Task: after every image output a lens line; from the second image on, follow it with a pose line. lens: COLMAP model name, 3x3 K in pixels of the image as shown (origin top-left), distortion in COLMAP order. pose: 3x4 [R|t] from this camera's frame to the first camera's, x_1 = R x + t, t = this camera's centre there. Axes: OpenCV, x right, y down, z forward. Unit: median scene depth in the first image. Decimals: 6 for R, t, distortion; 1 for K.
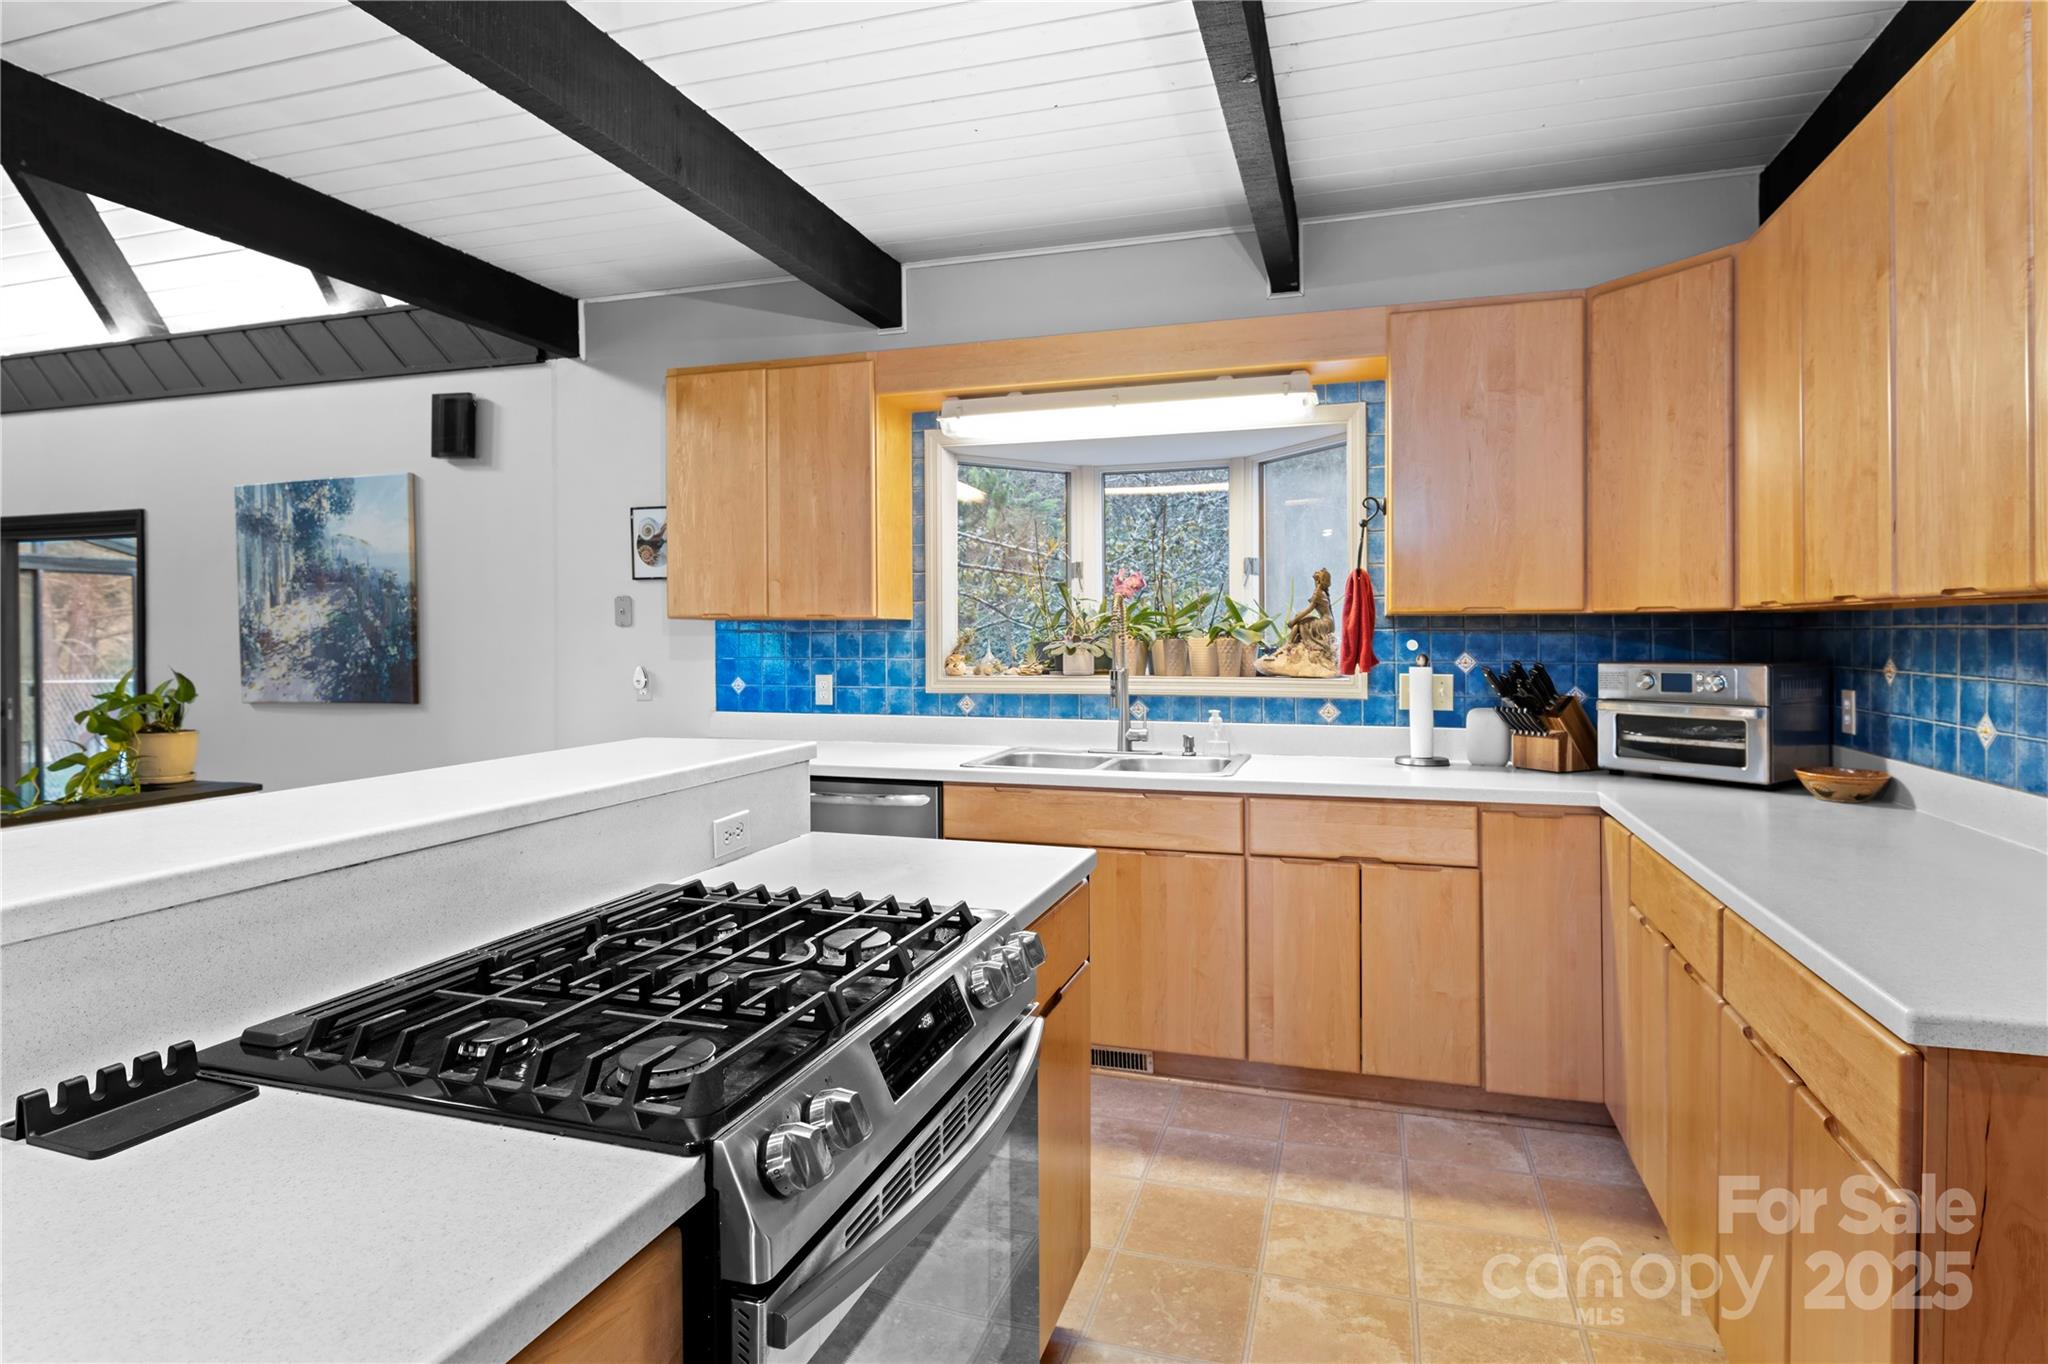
lens RADIAL K [[1079.1, 0, 1033.2], [0, 1079.1, 651.3], [0, 0, 1]] dist [-0.004677, -0.000937]
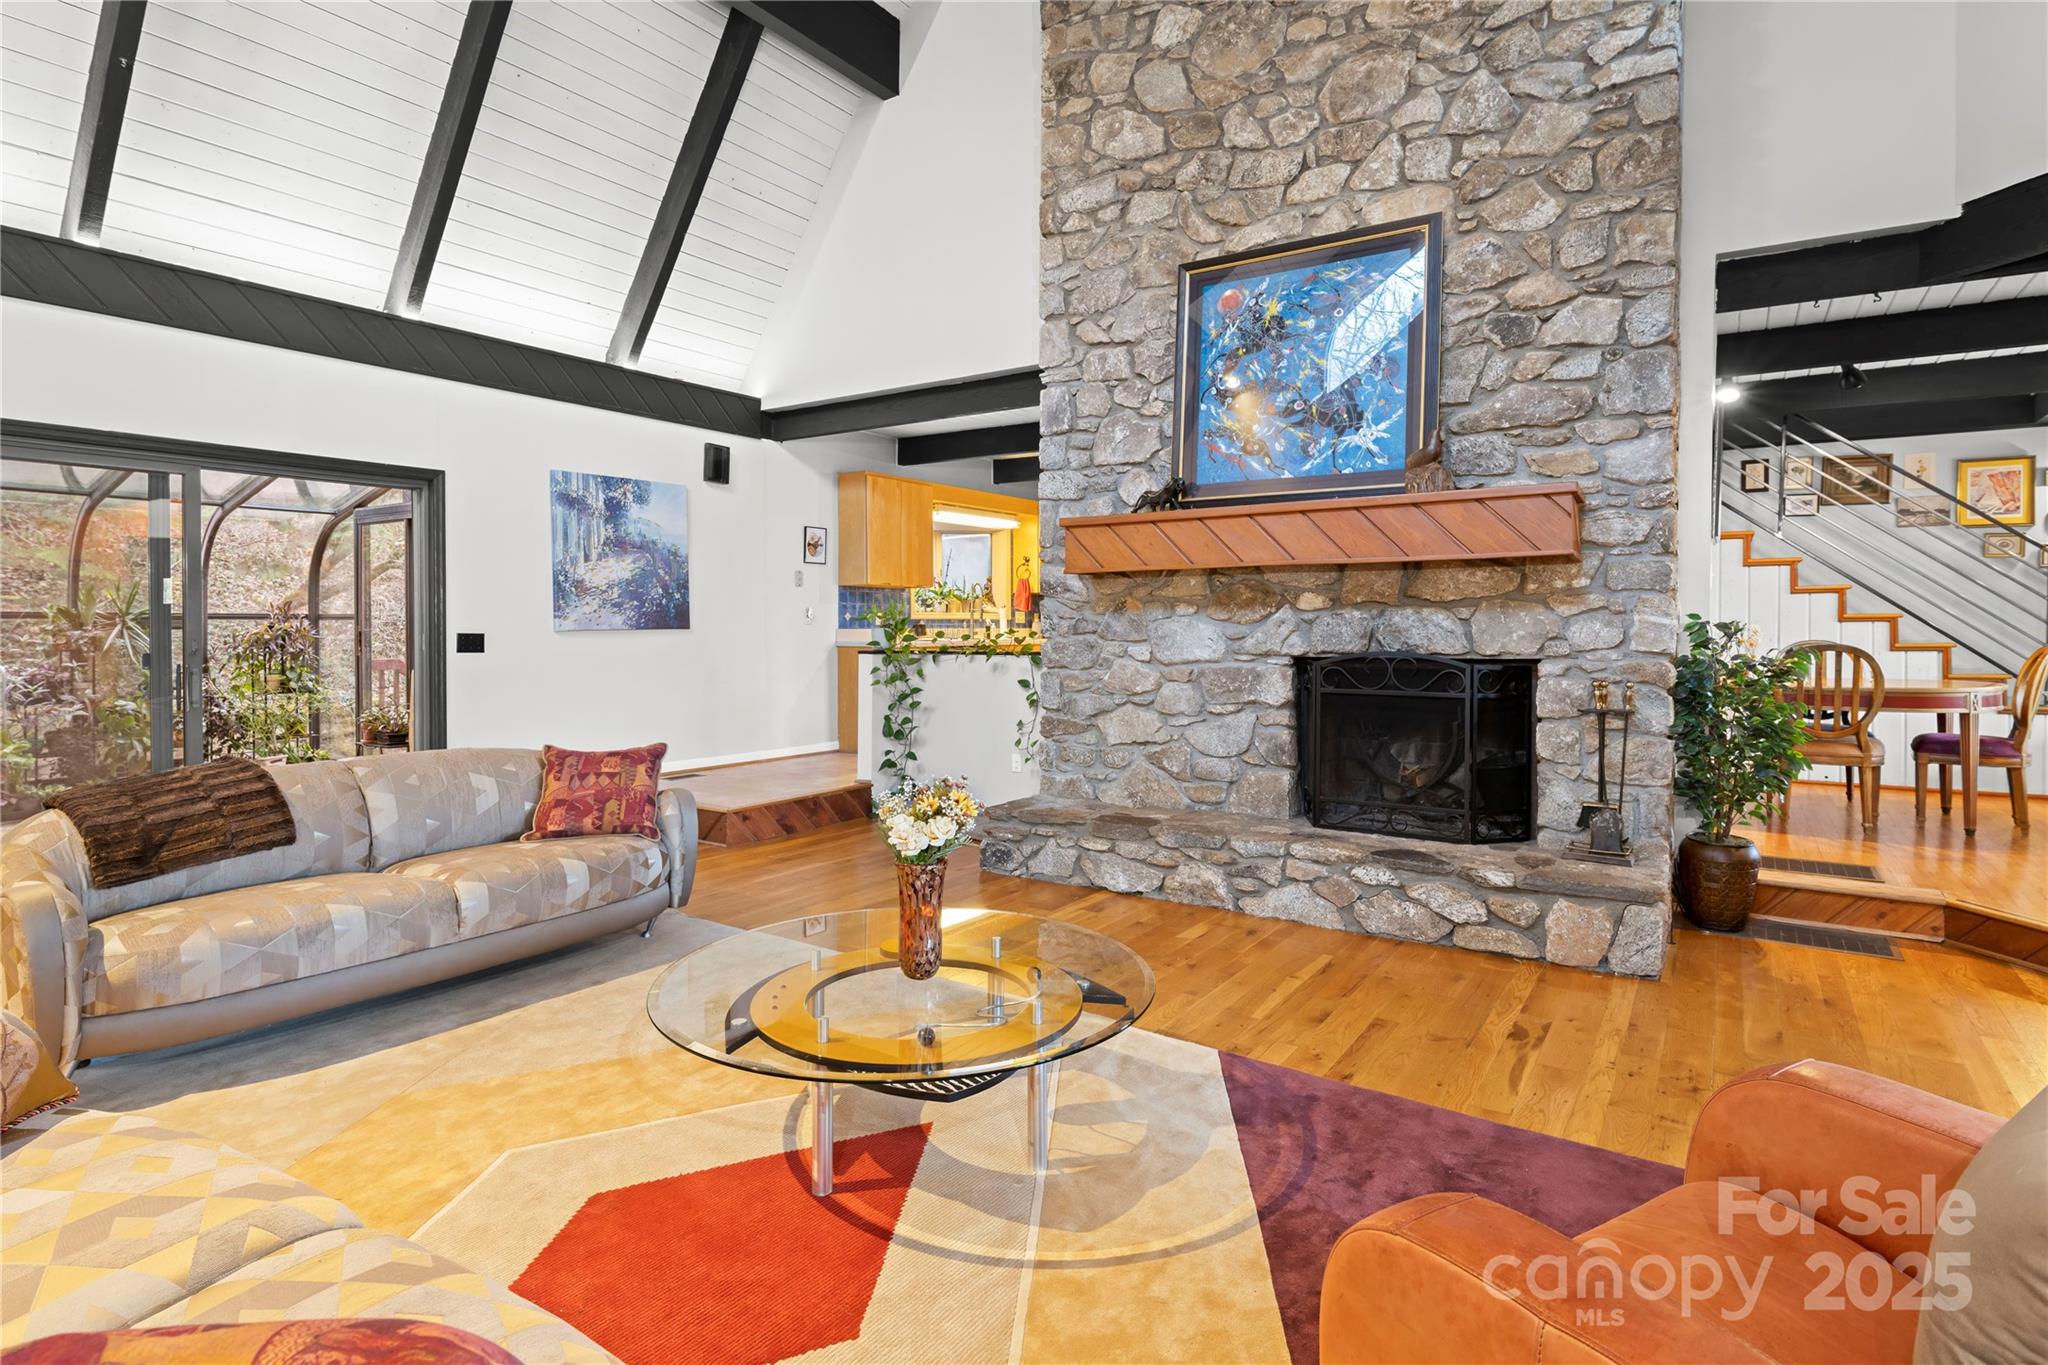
lens RADIAL K [[1041.9, 0, 1055.7], [0, 1041.9, 640.1], [0, 0, 1]] dist [0.003454, -0.008207]
pose [[0.270784, -0.013784, 0.962541, -2.137534], [0.010503, 0.999880, 0.011364, 0.059274], [-0.962583, 0.007032, 0.270896, 0.050474]]
